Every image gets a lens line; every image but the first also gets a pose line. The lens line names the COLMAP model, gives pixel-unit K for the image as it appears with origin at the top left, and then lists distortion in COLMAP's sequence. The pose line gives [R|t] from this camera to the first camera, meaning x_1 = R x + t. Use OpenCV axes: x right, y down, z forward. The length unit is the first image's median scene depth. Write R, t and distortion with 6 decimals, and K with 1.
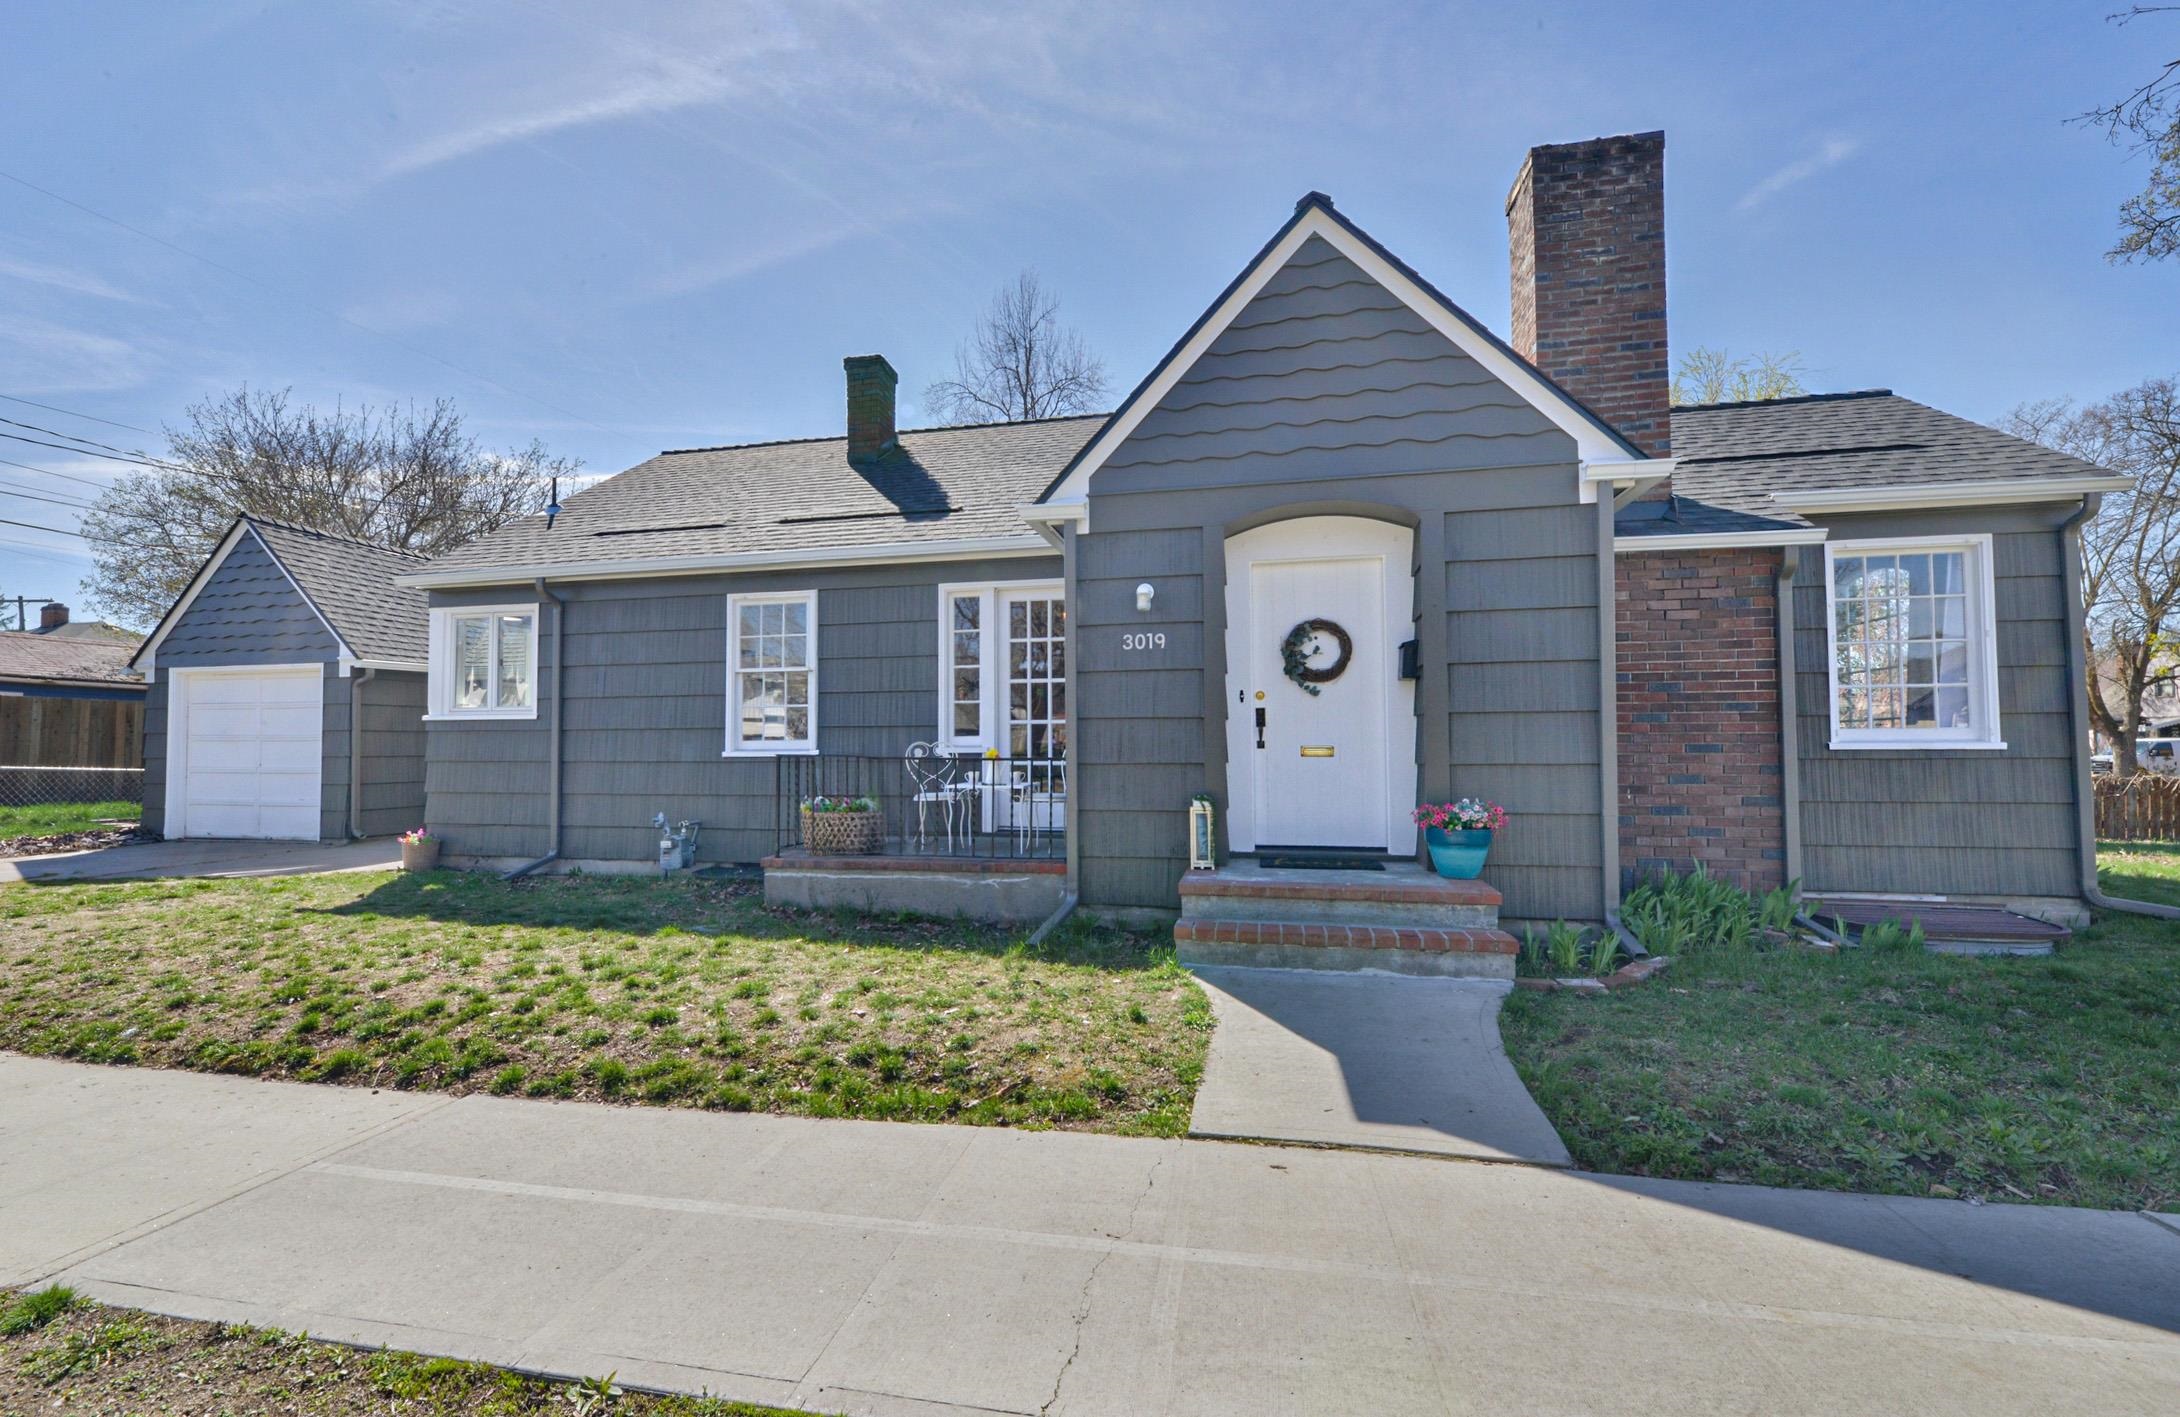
lens RADIAL K [[909.1, 0, 1062.1], [0, 909.1, 717.3], [0, 0, 1]] dist [0.001535, -0.000951]
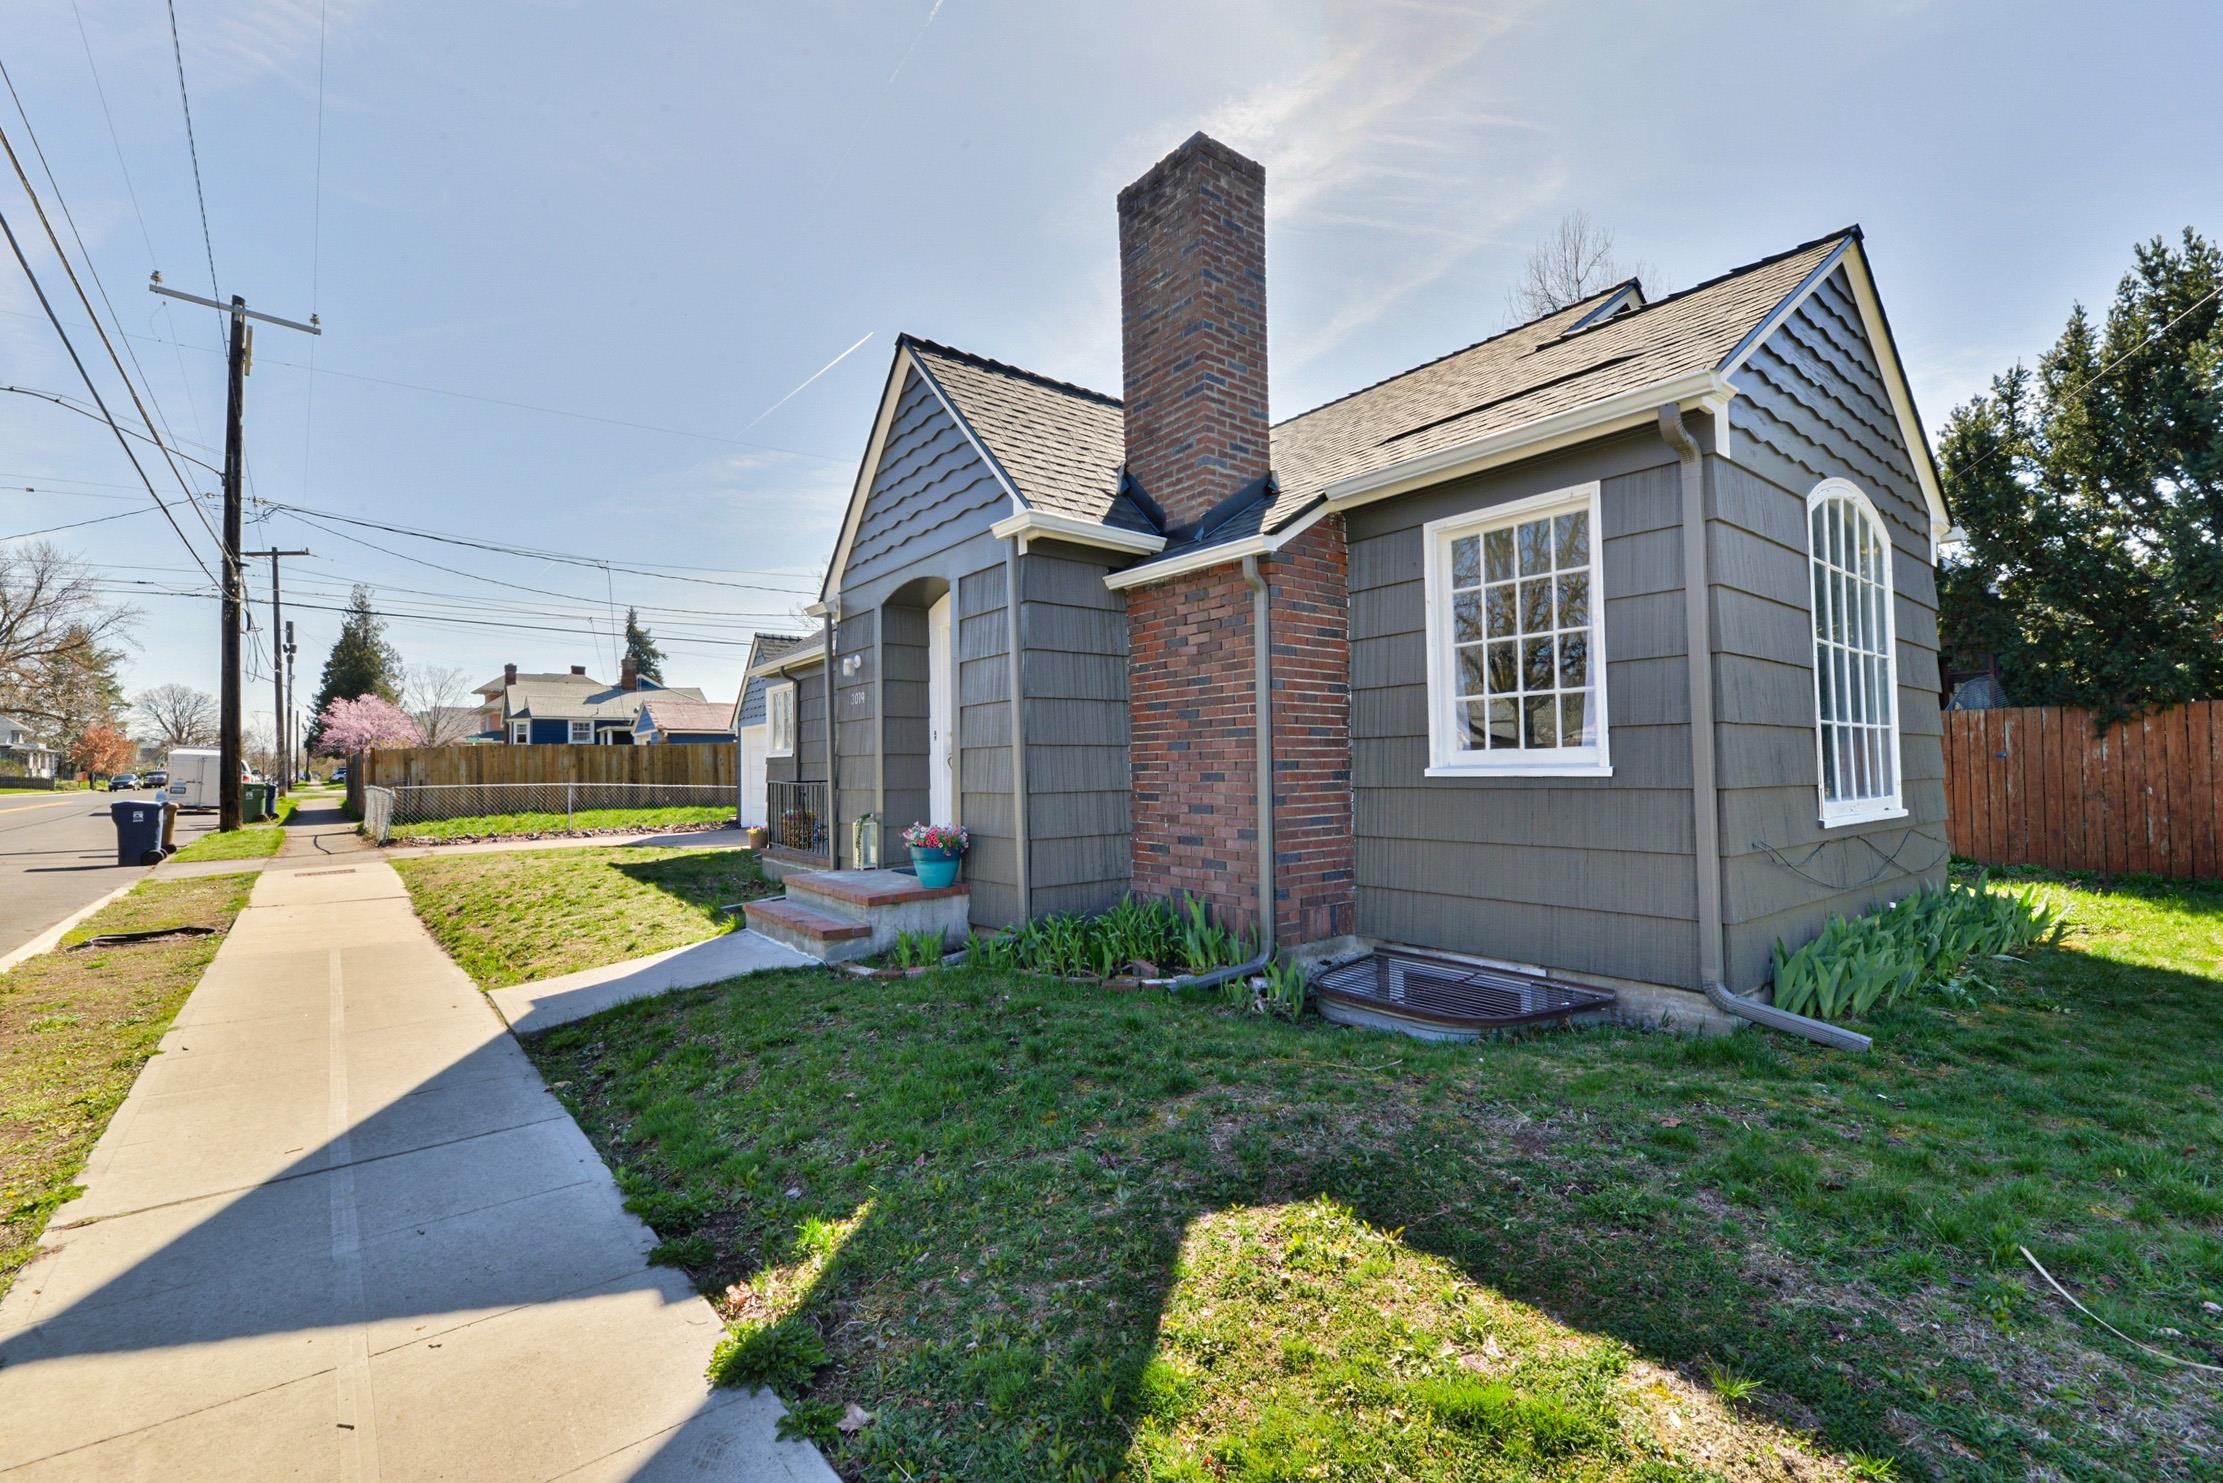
lens RADIAL K [[911.6, 0, 1106.8], [0, 911.6, 735.8], [0, 0, 1]] dist [-0.003268, -0.000061]
pose [[0.768037, -0.029706, -0.639716, 1.204756], [0.039762, 0.999208, 0.001339, -0.014614], [0.639170, -0.026465, 0.768610, 0.188297]]
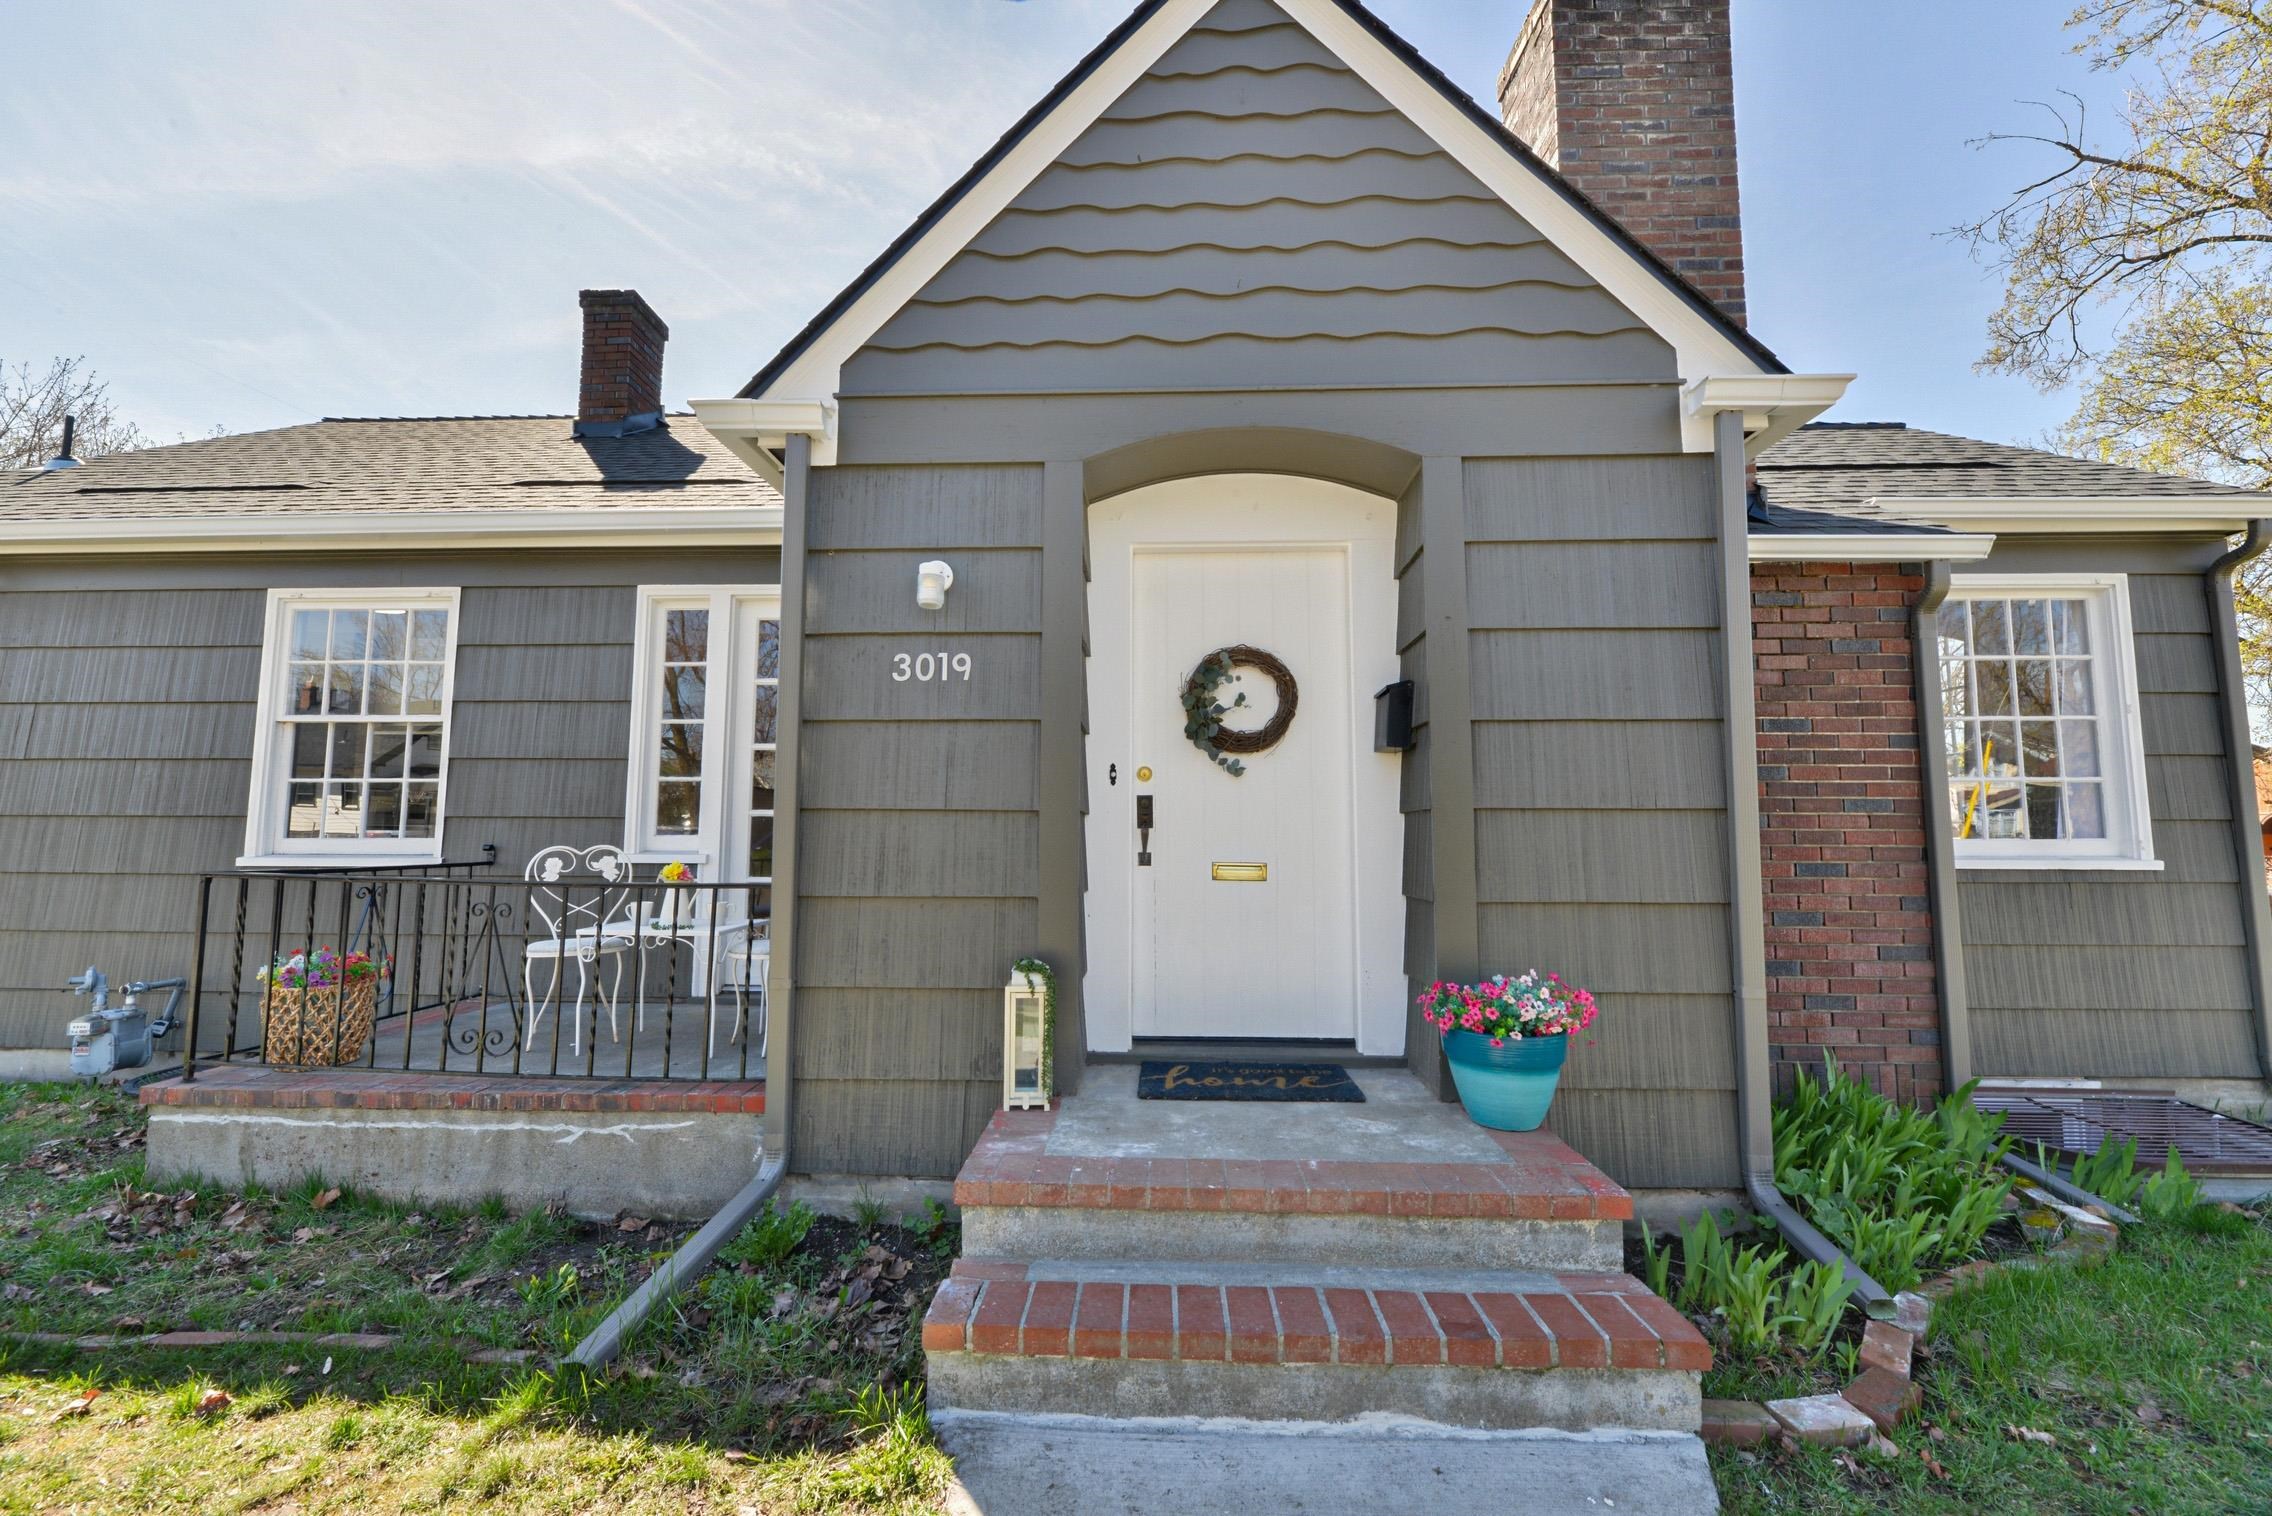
lens RADIAL K [[916.5, 0, 1128.0], [0, 916.5, 759.7], [0, 0, 1]] dist [-0.003388, 0.000172]
pose [[0.983097, 0.023802, 0.181529, 0.104588], [-0.014212, 0.998443, -0.053945, -0.001531], [-0.182531, 0.050453, 0.981905, 0.442184]]
